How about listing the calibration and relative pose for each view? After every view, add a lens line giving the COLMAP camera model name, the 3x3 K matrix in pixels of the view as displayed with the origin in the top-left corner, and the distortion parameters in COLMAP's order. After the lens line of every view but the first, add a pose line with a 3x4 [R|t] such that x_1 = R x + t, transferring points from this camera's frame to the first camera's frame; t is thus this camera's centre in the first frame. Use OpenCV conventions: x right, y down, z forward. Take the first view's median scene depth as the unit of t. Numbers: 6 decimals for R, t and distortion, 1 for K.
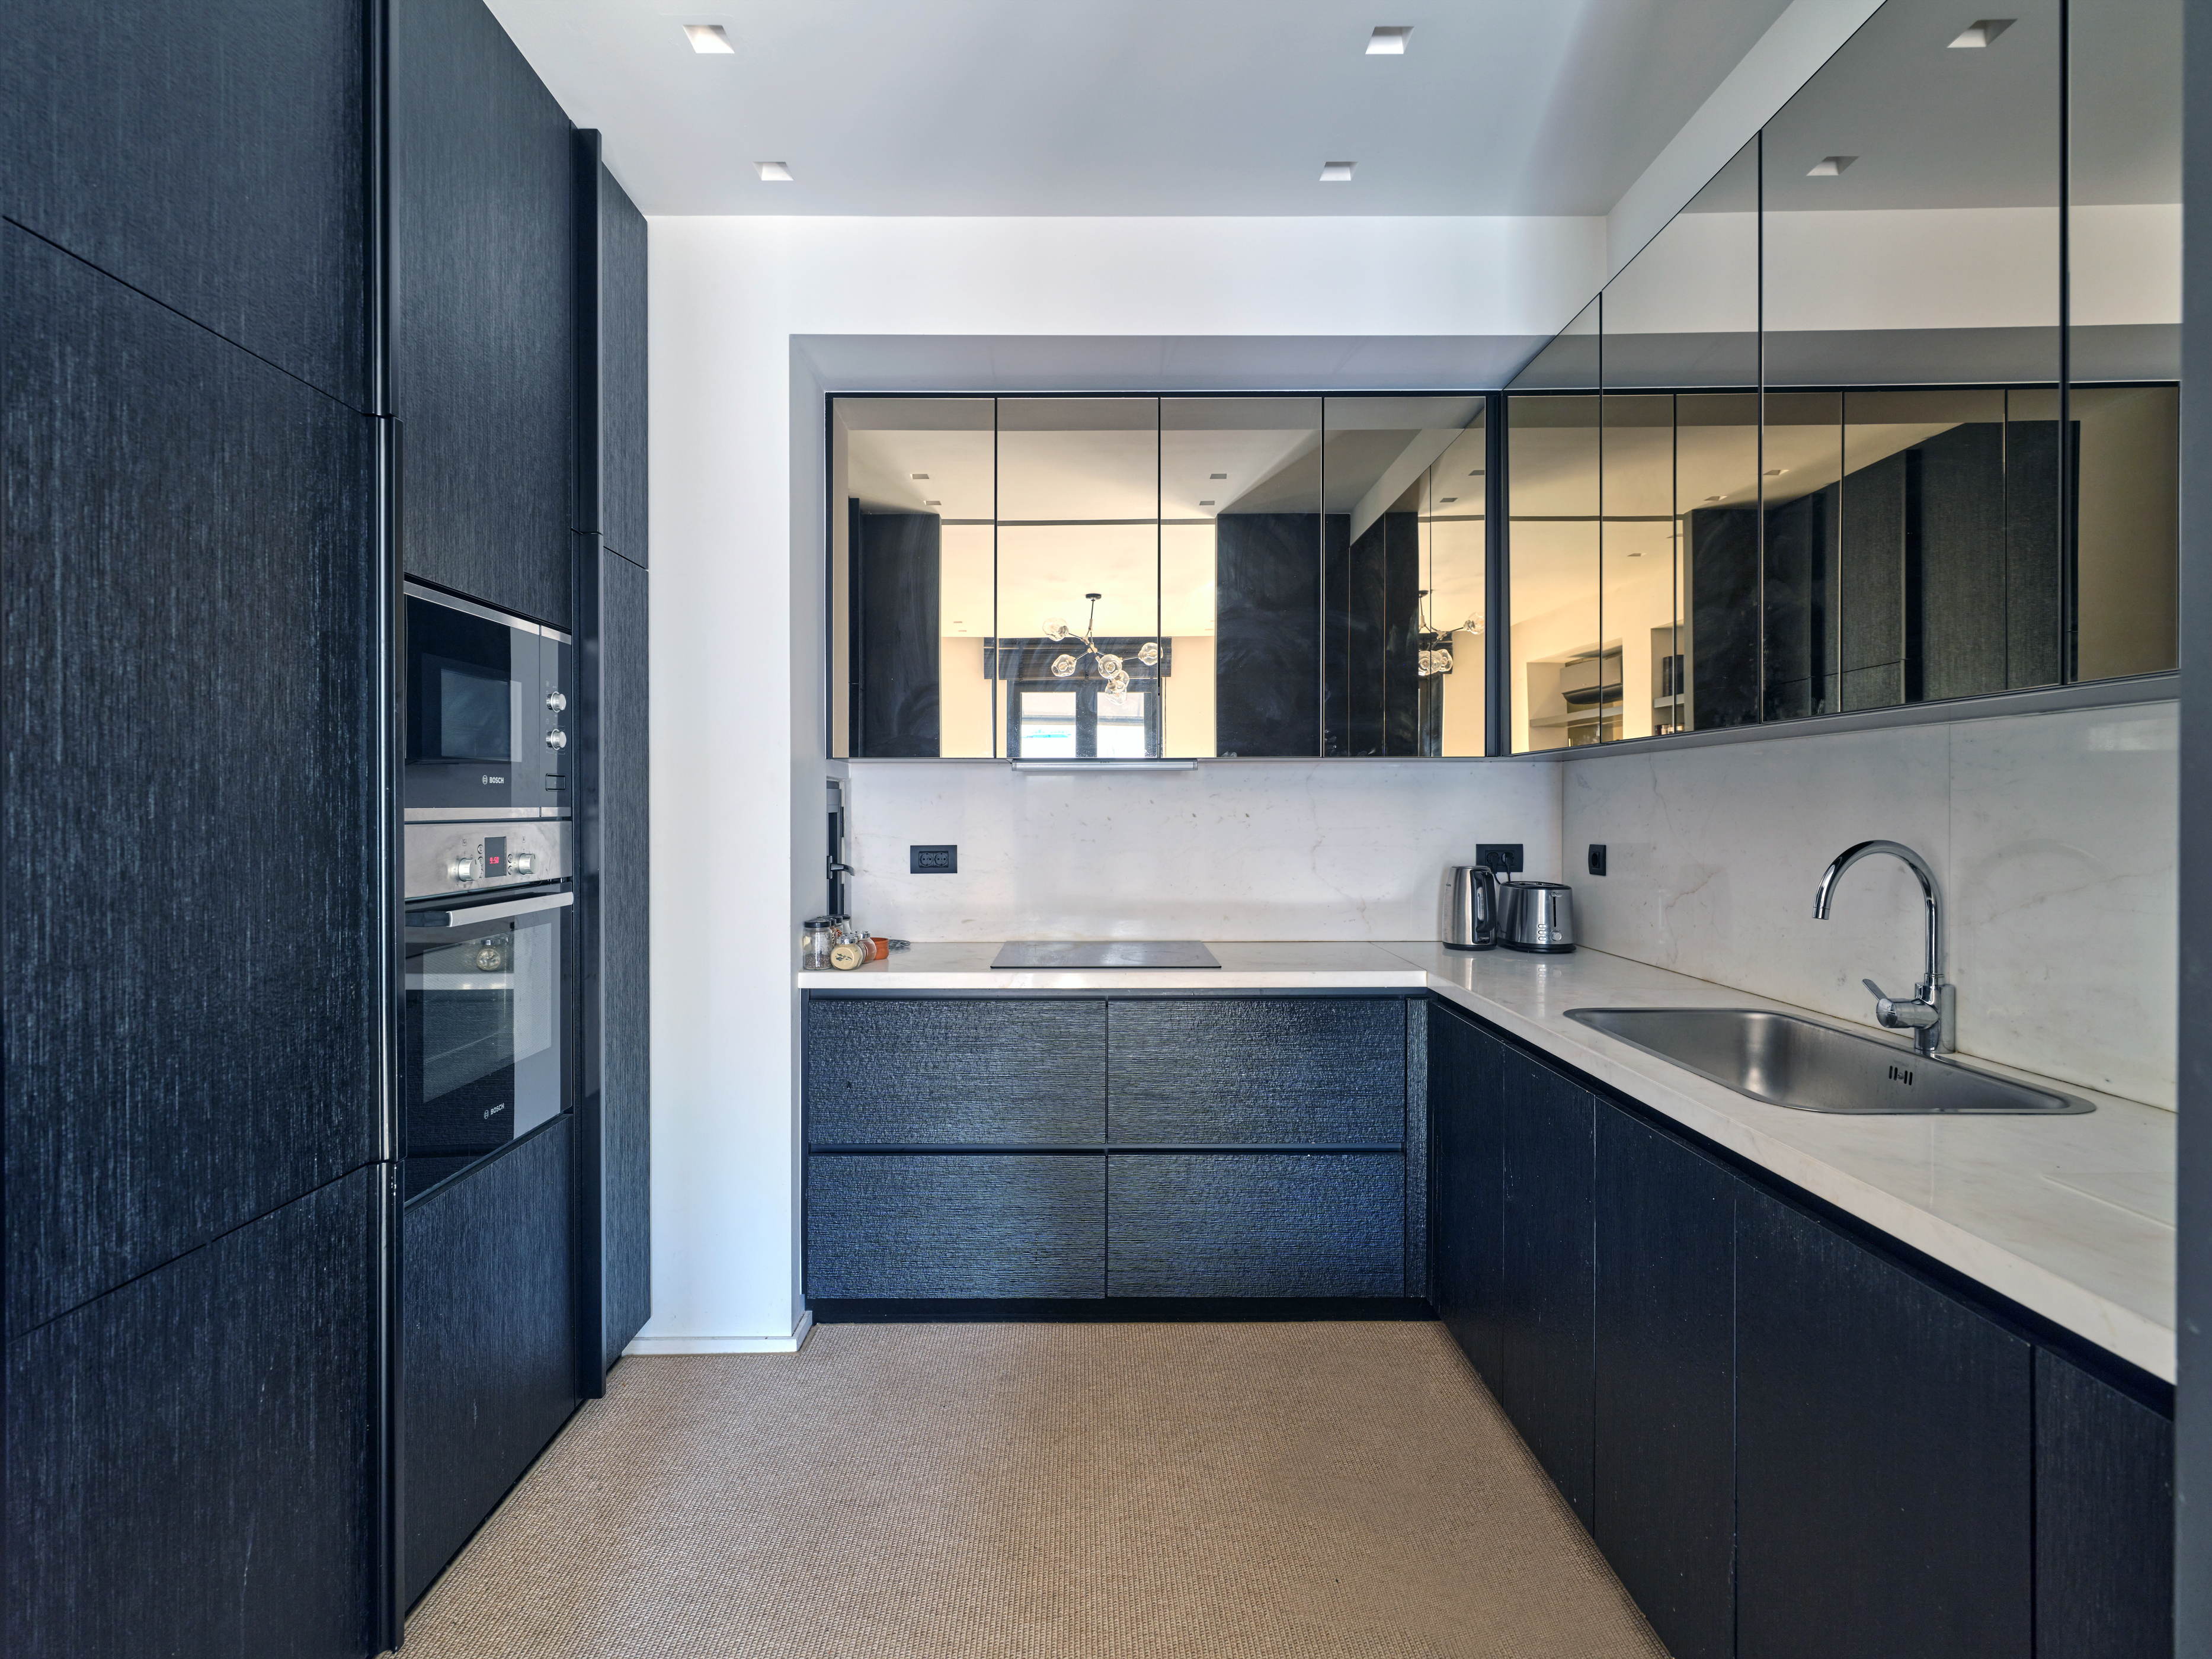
lens RADIAL K [[1126.2, 0, 1106.0], [0, 1126.2, 829.5], [0, 0, 1]] dist [0.001030, 0.000013]
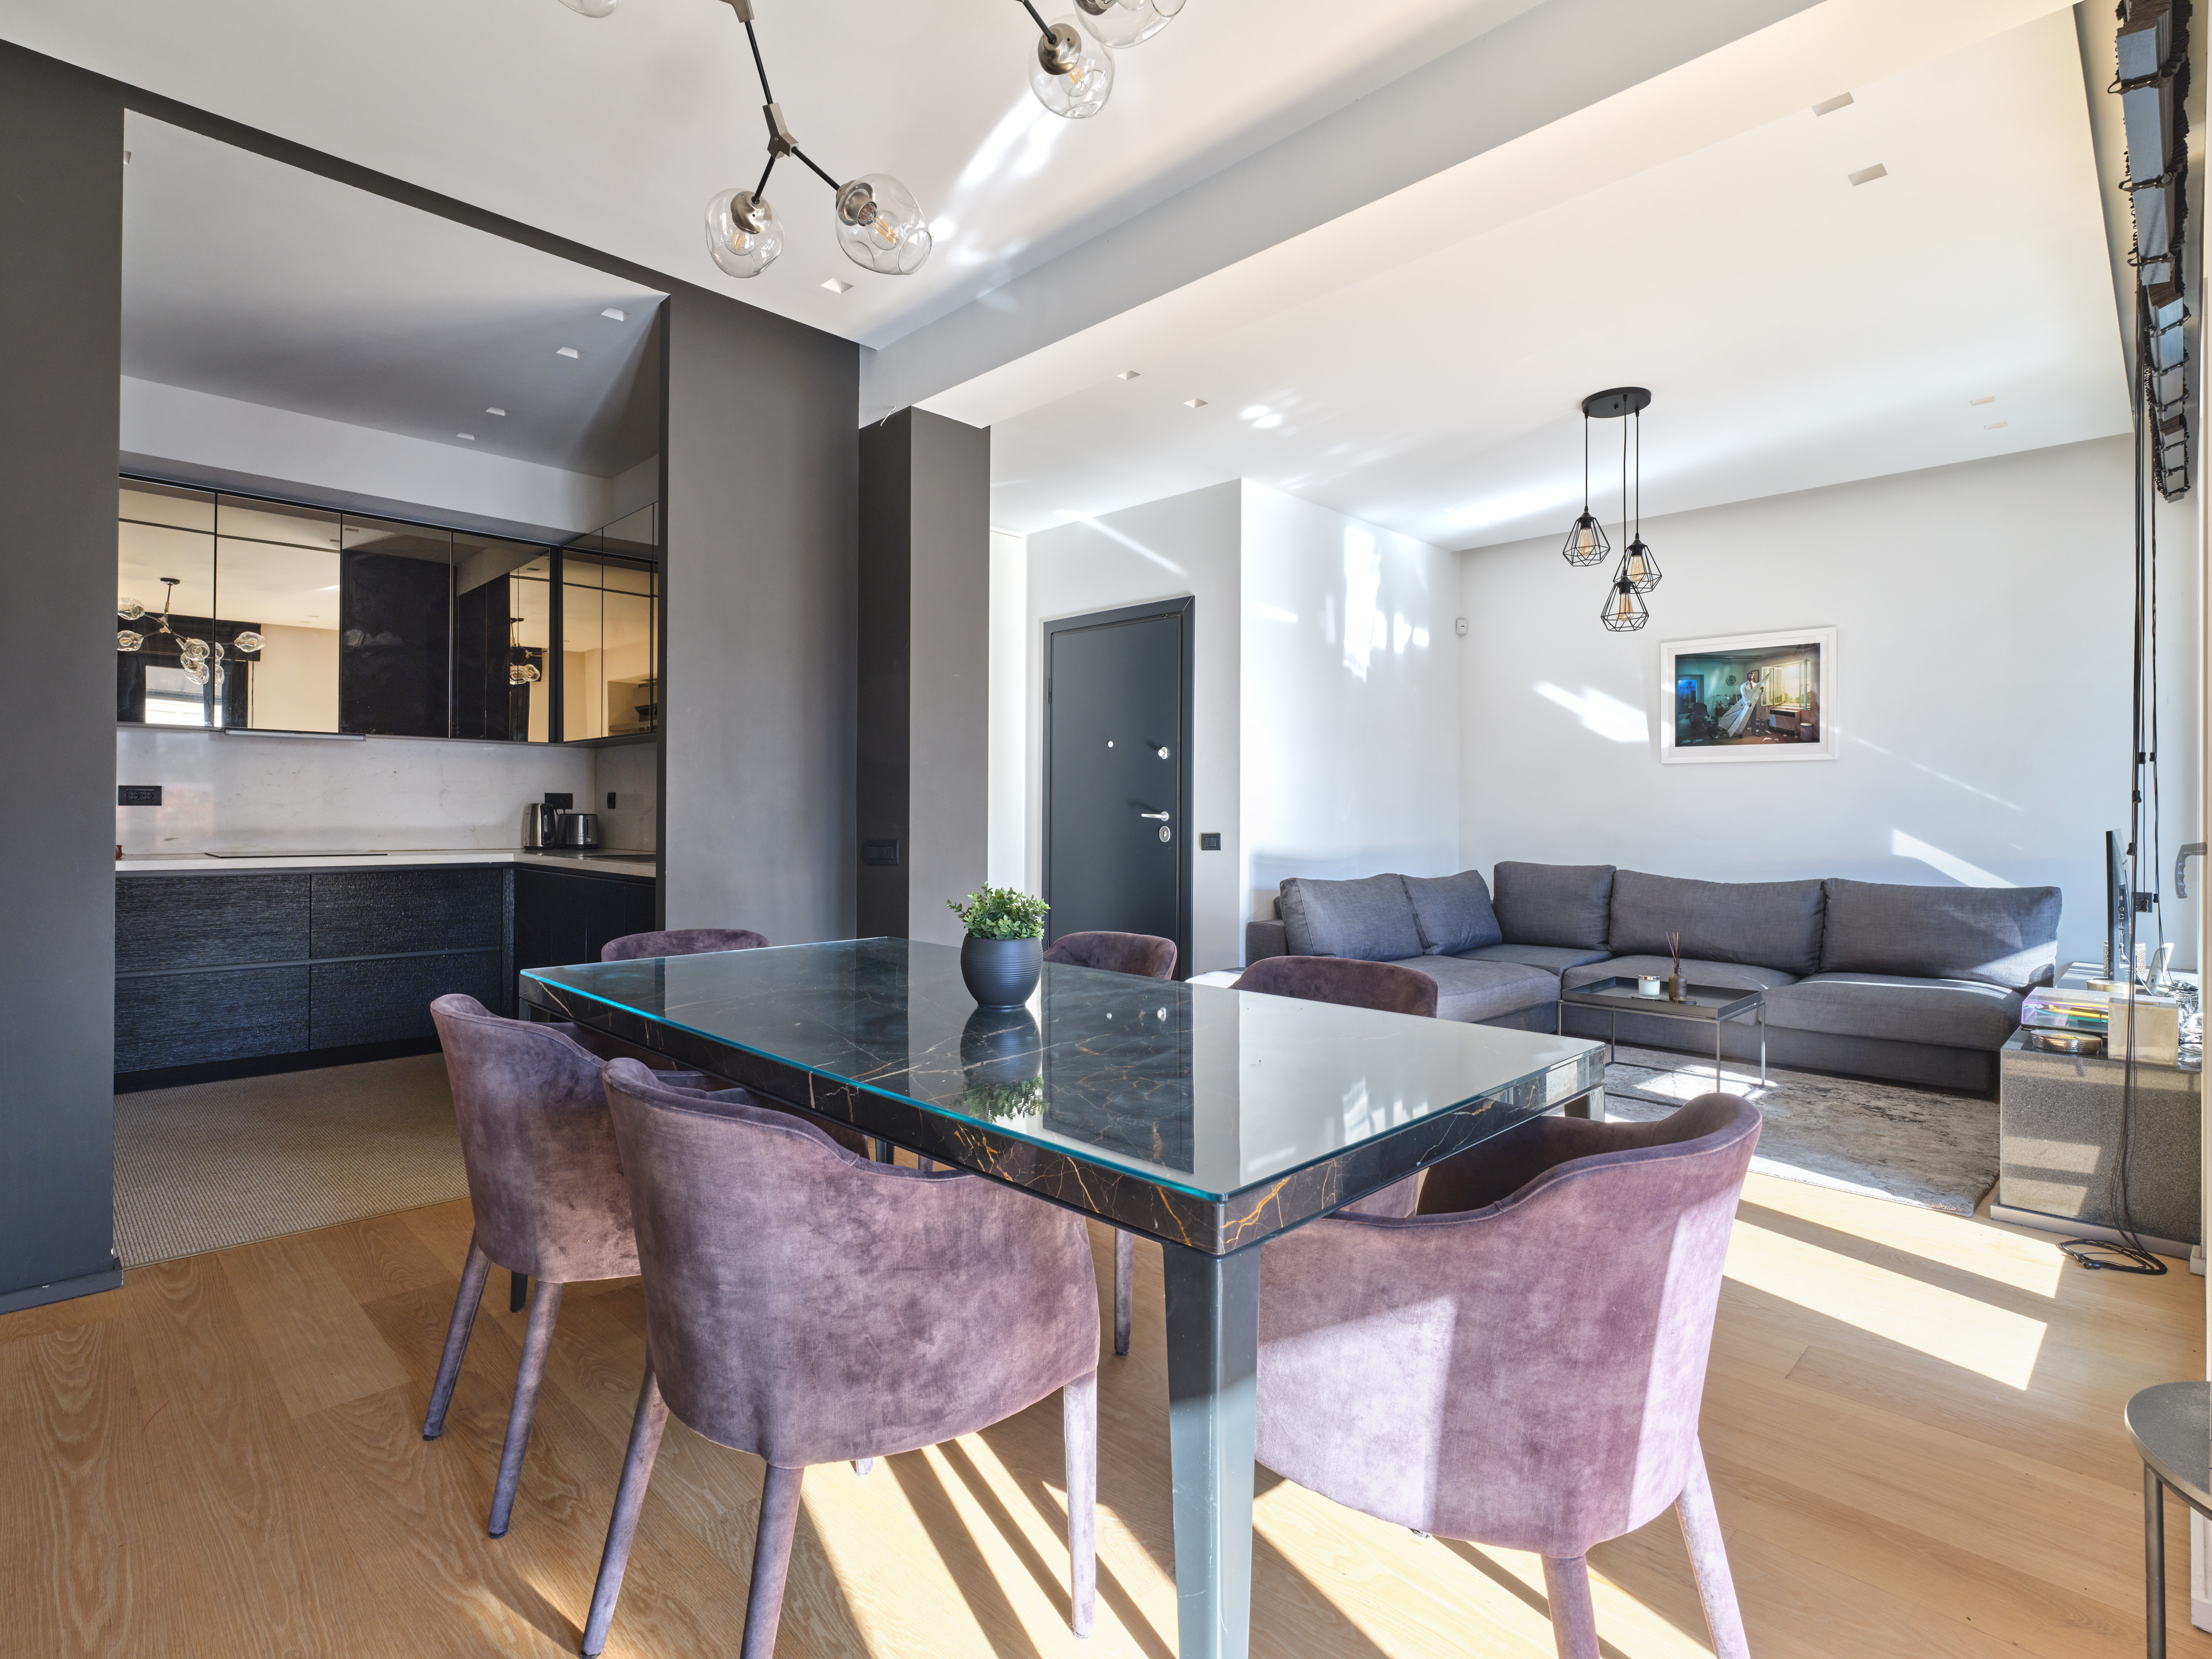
lens RADIAL K [[1175.6, 0, 1106.0], [0, 1175.6, 829.5], [0, 0, 1]] dist [-0.003354, -0.000469]
pose [[0.737272, 0.005440, 0.675575, -0.259004], [-0.000305, 0.999970, -0.007720, 0.082433], [-0.675596, 0.005486, 0.737251, -0.925085]]
